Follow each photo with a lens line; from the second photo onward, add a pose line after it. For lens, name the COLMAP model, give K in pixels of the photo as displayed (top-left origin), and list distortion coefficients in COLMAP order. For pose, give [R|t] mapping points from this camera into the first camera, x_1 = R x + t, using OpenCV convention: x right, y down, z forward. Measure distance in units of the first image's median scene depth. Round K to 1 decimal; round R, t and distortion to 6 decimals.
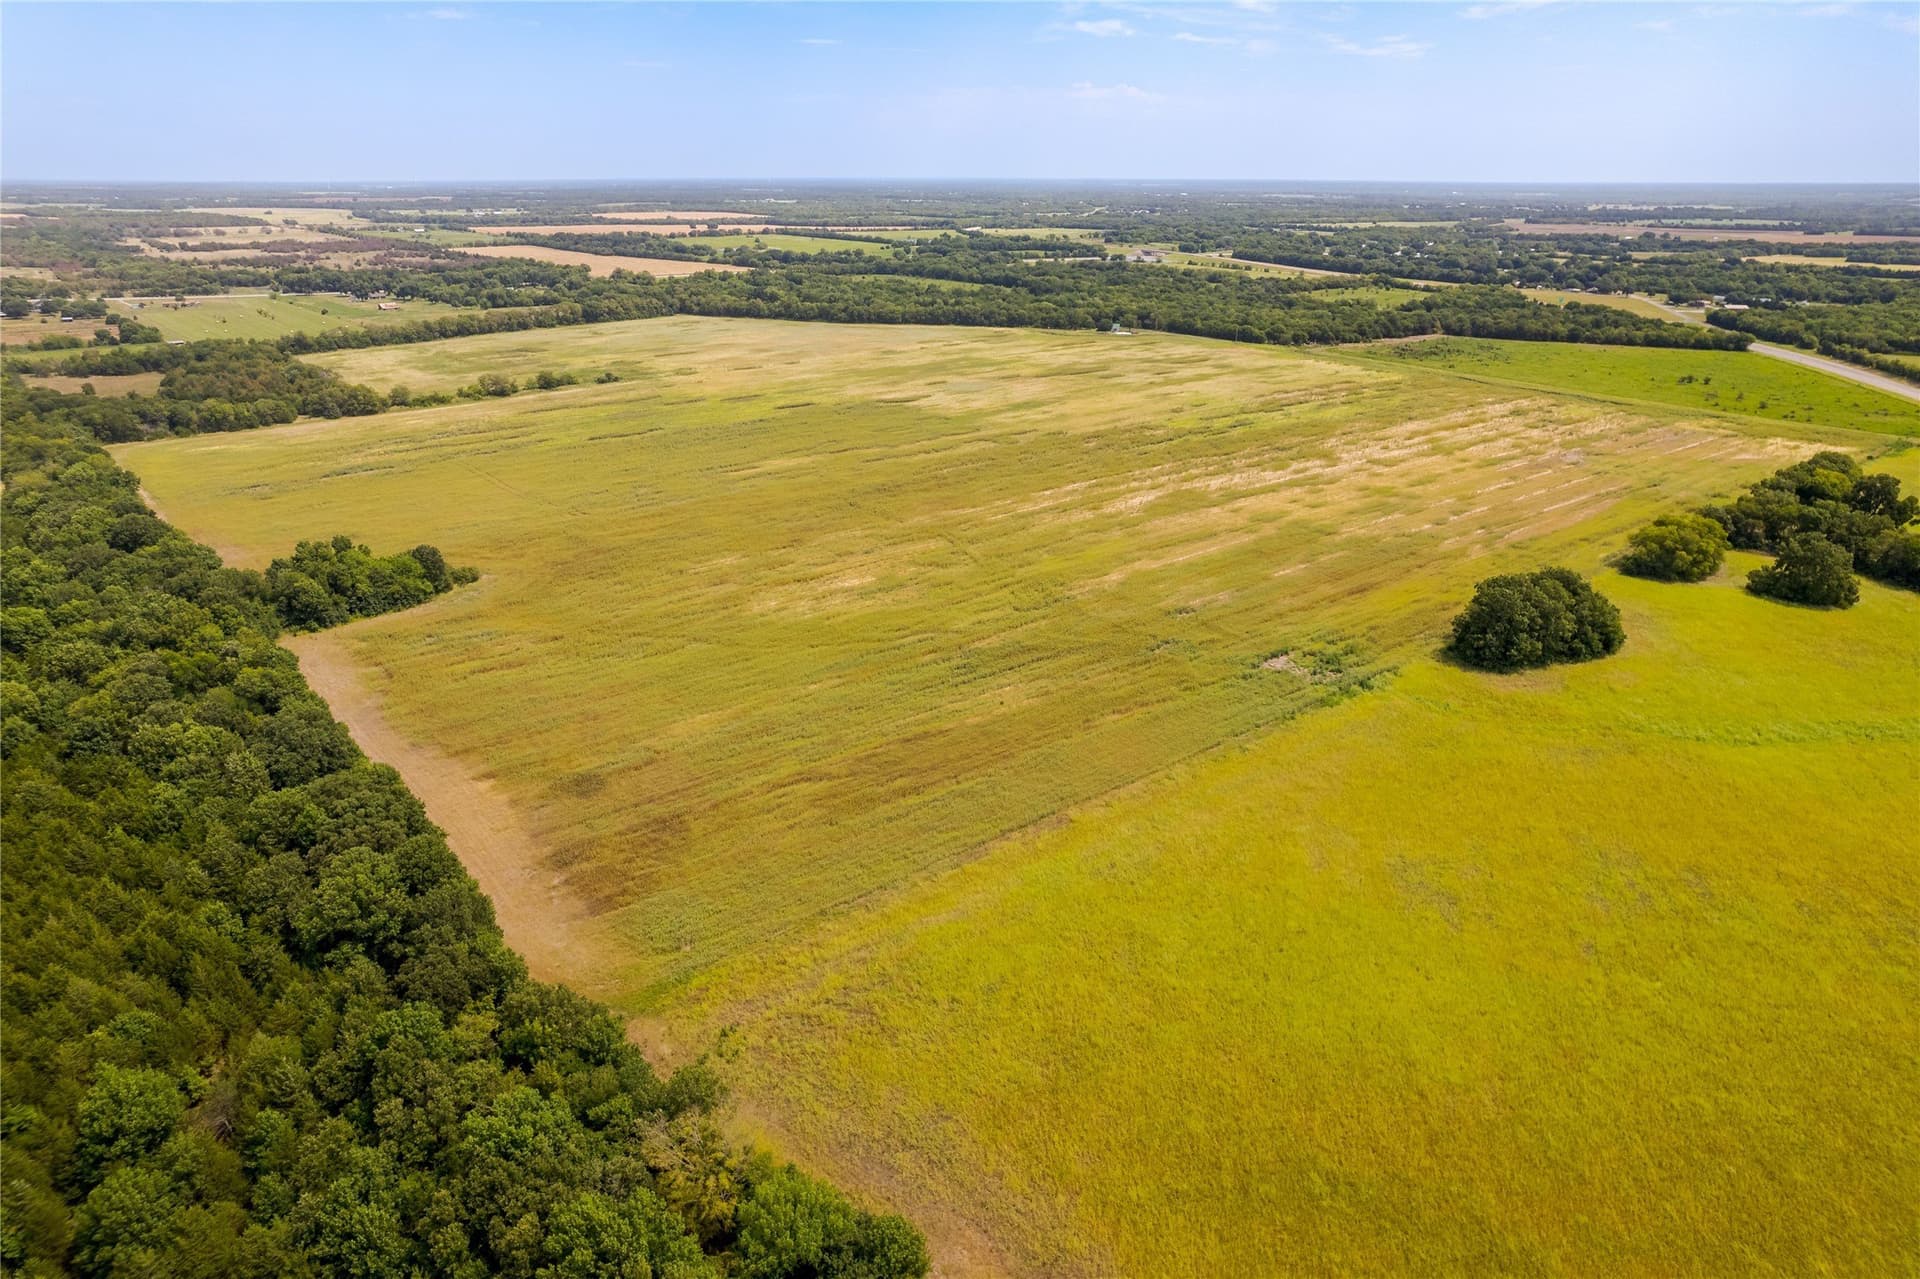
lens RADIAL K [[1229.3, 0, 968.0], [0, 1229.3, 642.2], [0, 0, 1]] dist [-0.076415, 0.085262]
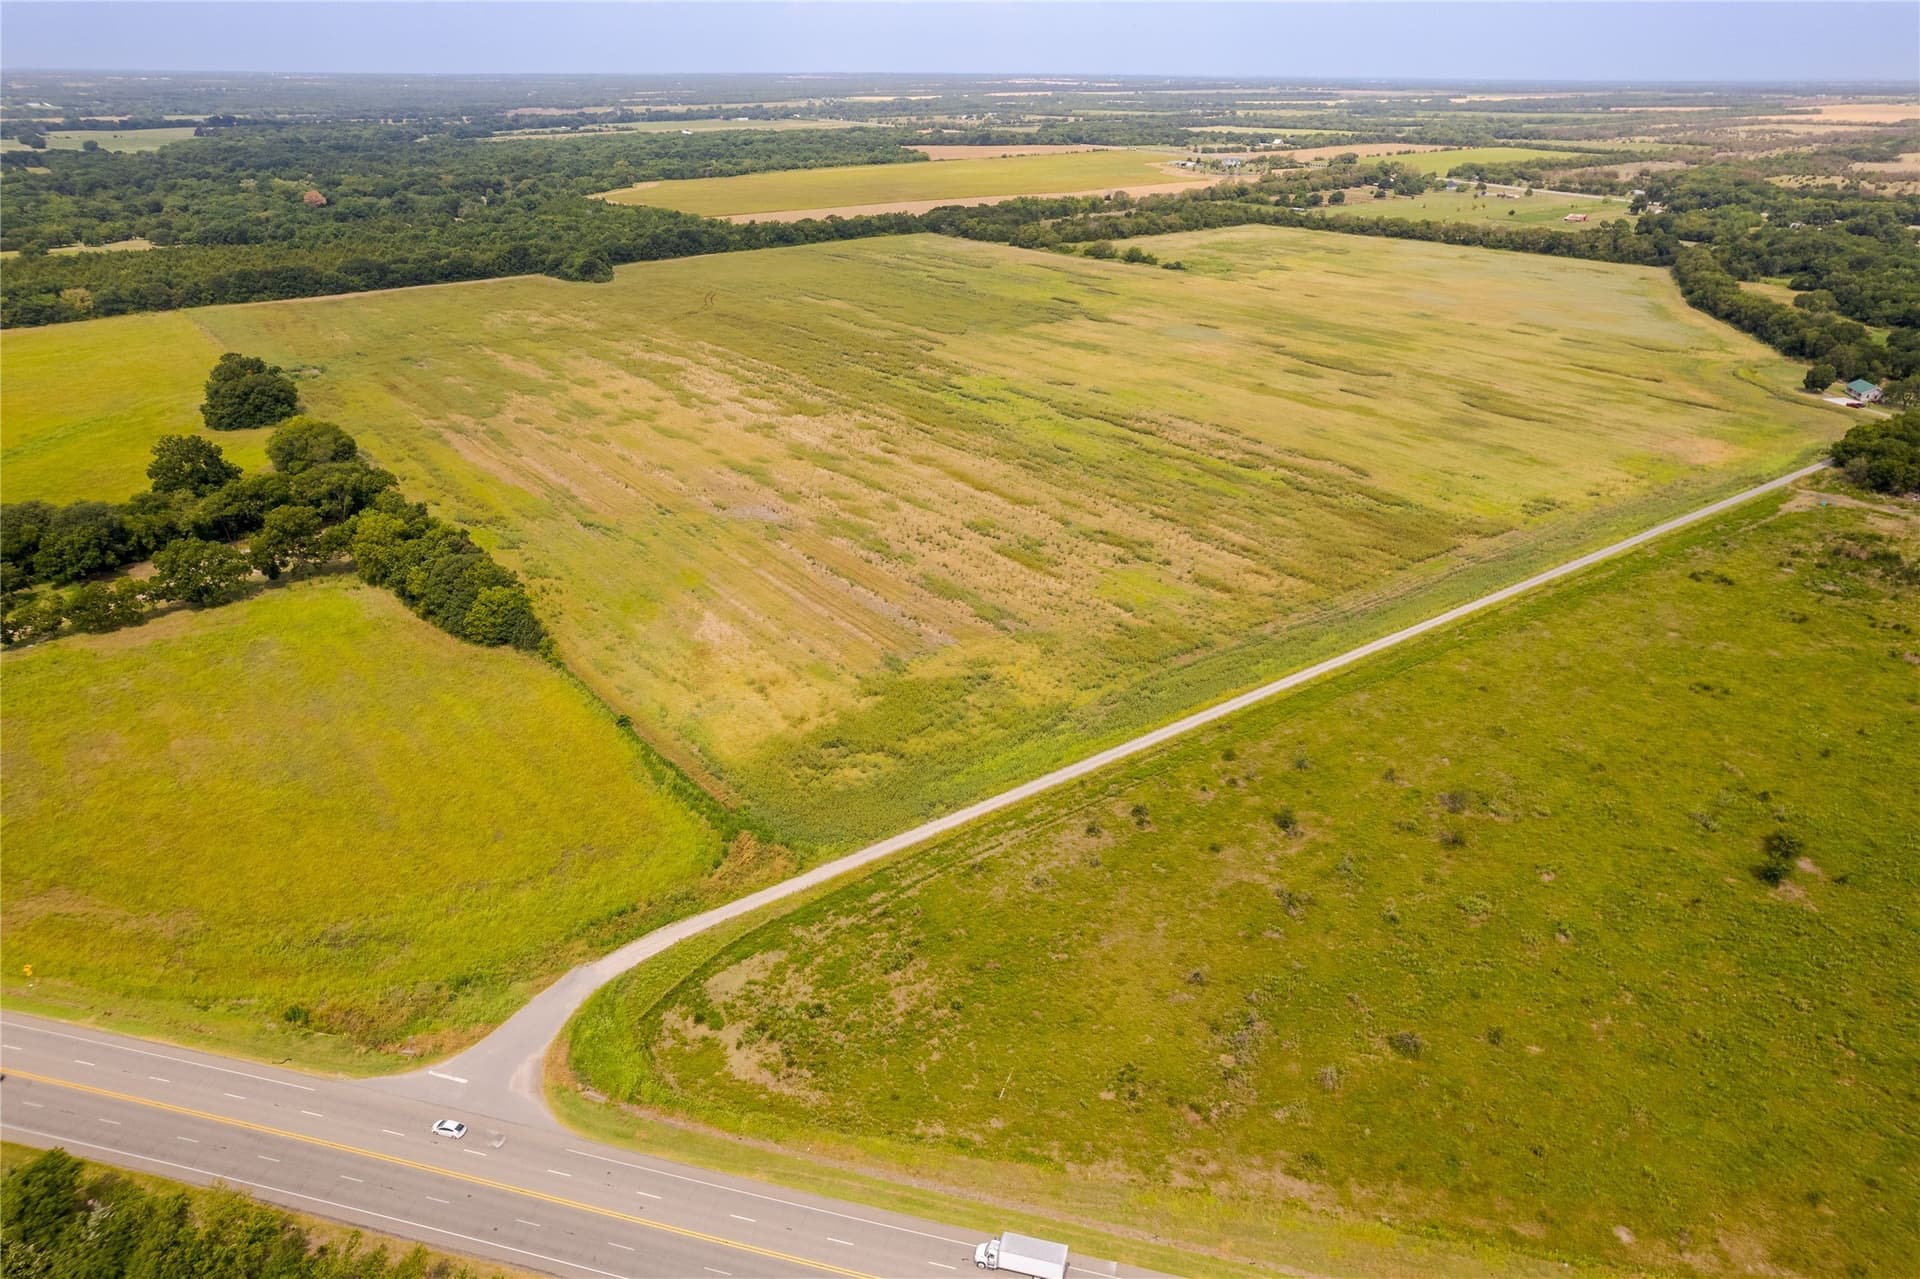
lens RADIAL K [[1229.3, 0, 968.0], [0, 1229.3, 642.2], [0, 0, 1]] dist [-0.076415, 0.085262]
pose [[-0.032209, 0.426383, -0.903969, 1.289355], [-0.364912, 0.836986, 0.407791, -0.466092], [0.930485, 0.343004, 0.128634, 1.179561]]
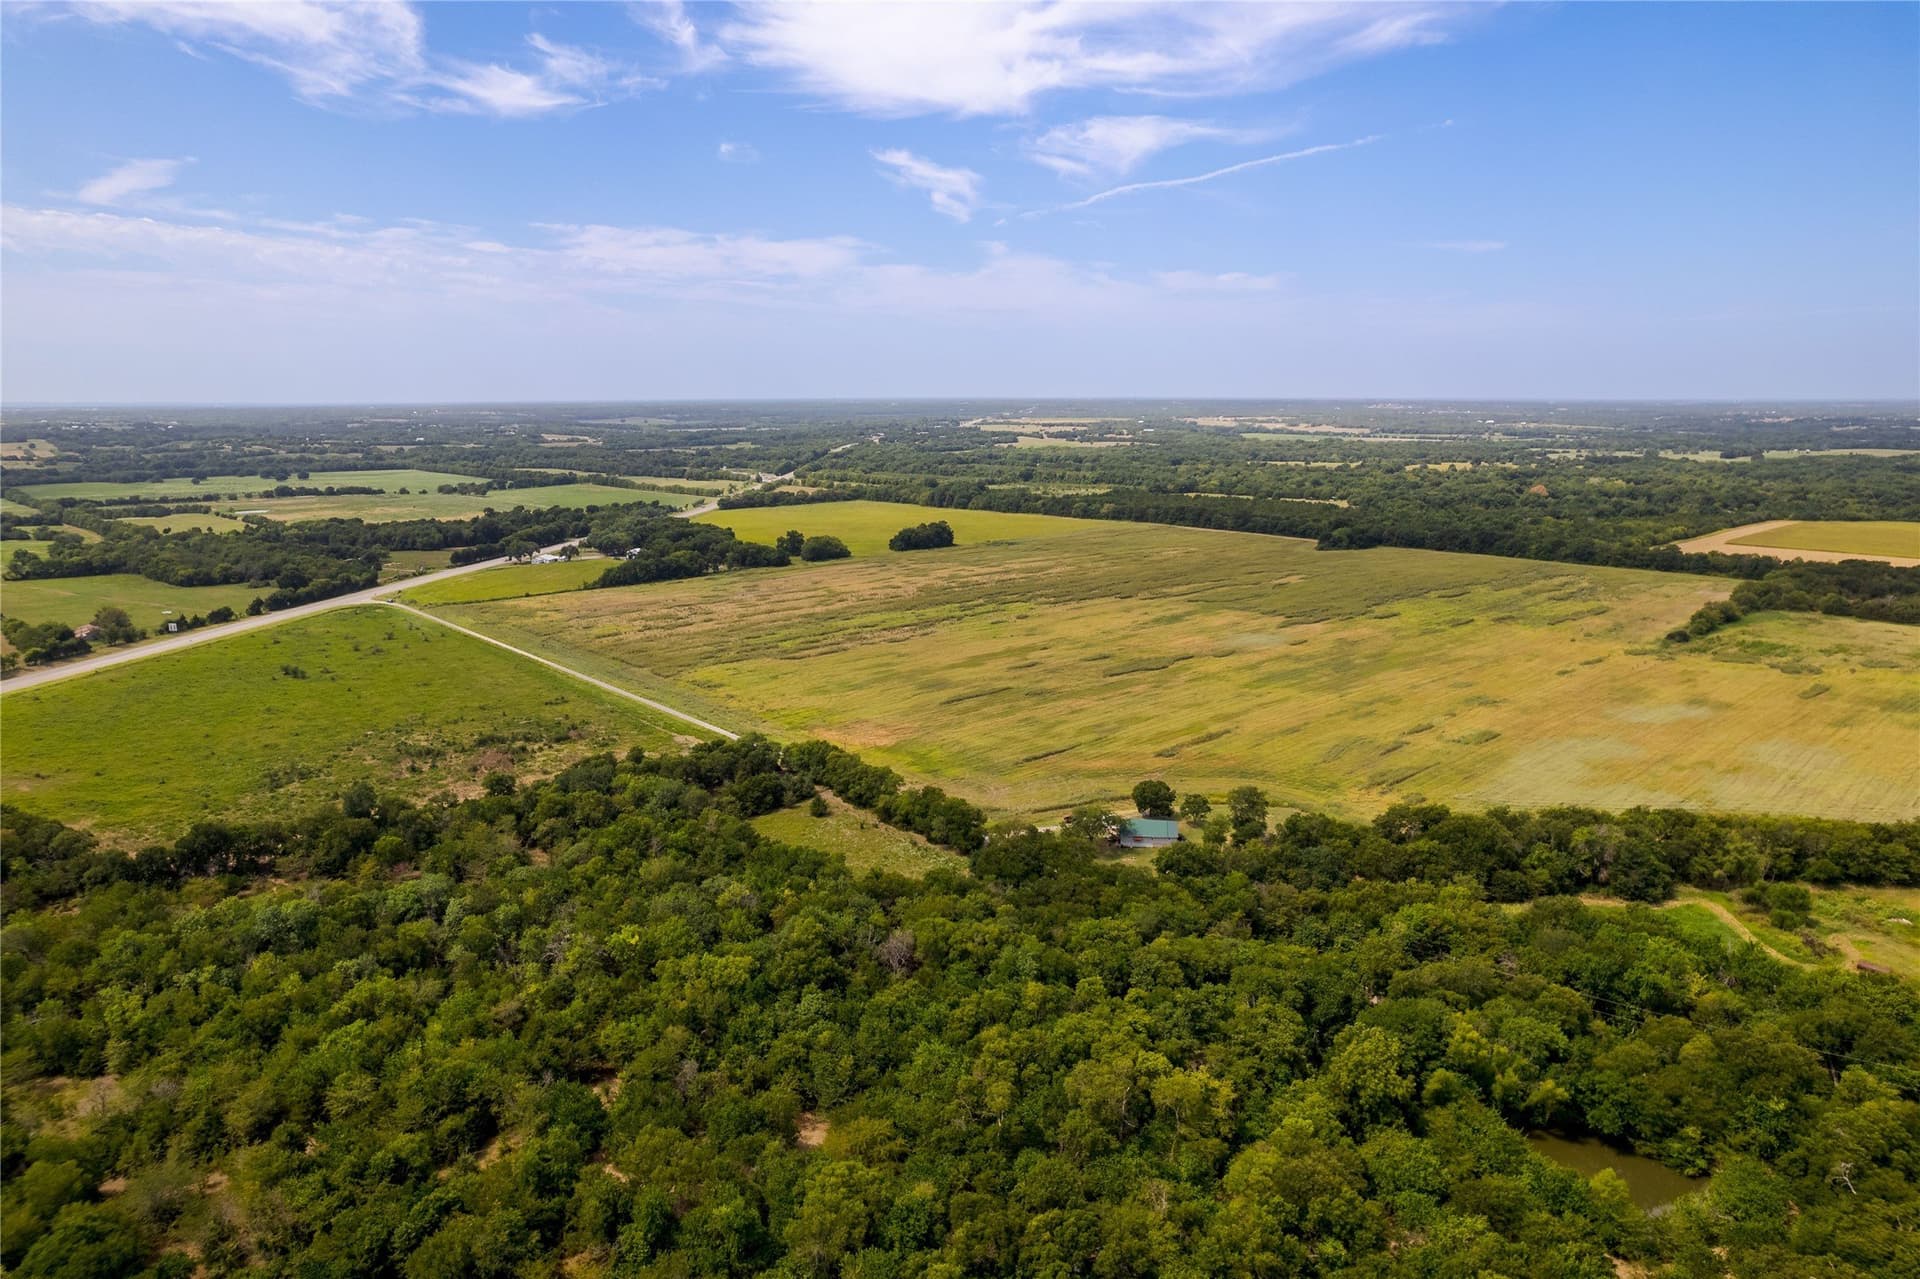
lens RADIAL K [[1229.3, 0, 968.0], [0, 1229.3, 642.2], [0, 0, 1]] dist [-0.076415, 0.085262]
pose [[-0.998169, 0.011056, -0.059472, 0.367819], [-0.022954, 0.840392, 0.541493, -0.972168], [0.055967, 0.541866, -0.838599, 2.486248]]
